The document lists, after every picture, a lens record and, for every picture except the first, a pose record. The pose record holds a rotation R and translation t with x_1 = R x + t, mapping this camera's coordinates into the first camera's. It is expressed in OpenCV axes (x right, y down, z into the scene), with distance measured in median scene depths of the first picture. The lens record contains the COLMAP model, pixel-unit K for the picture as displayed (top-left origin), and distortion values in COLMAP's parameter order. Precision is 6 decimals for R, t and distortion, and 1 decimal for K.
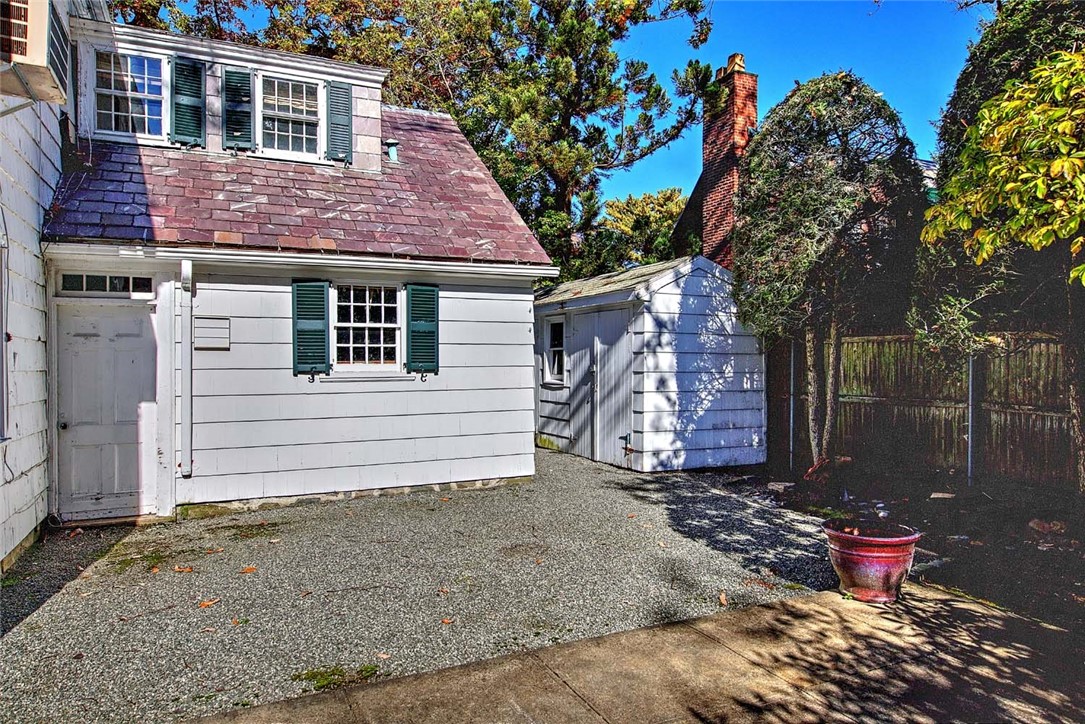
lens RADIAL K [[698.9, 0, 572.0], [0, 698.9, 359.2], [0, 0, 1]] dist [-0.004151, 0.000751]
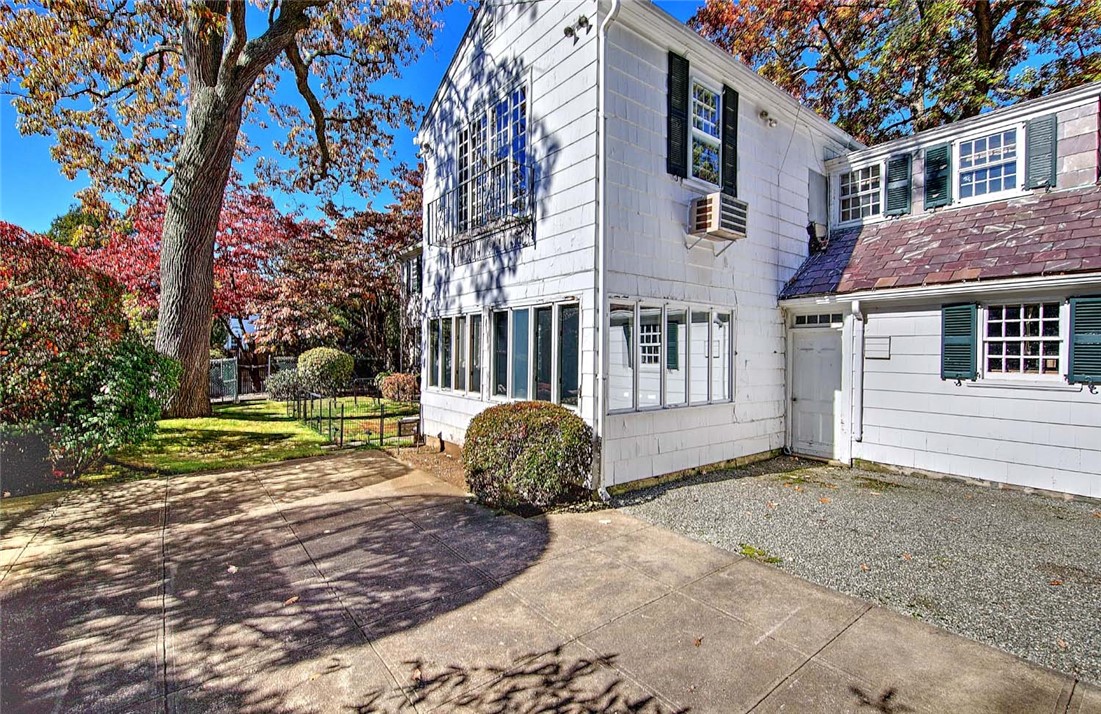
lens RADIAL K [[502.2, 0, 554.5], [0, 502.2, 352.0], [0, 0, 1]] dist [0.001805, -0.000738]
pose [[0.193032, 0.010003, -0.981141, 0.370103], [-0.011010, 0.999907, 0.008028, -0.026888], [0.981131, 0.009253, 0.193124, 0.116193]]
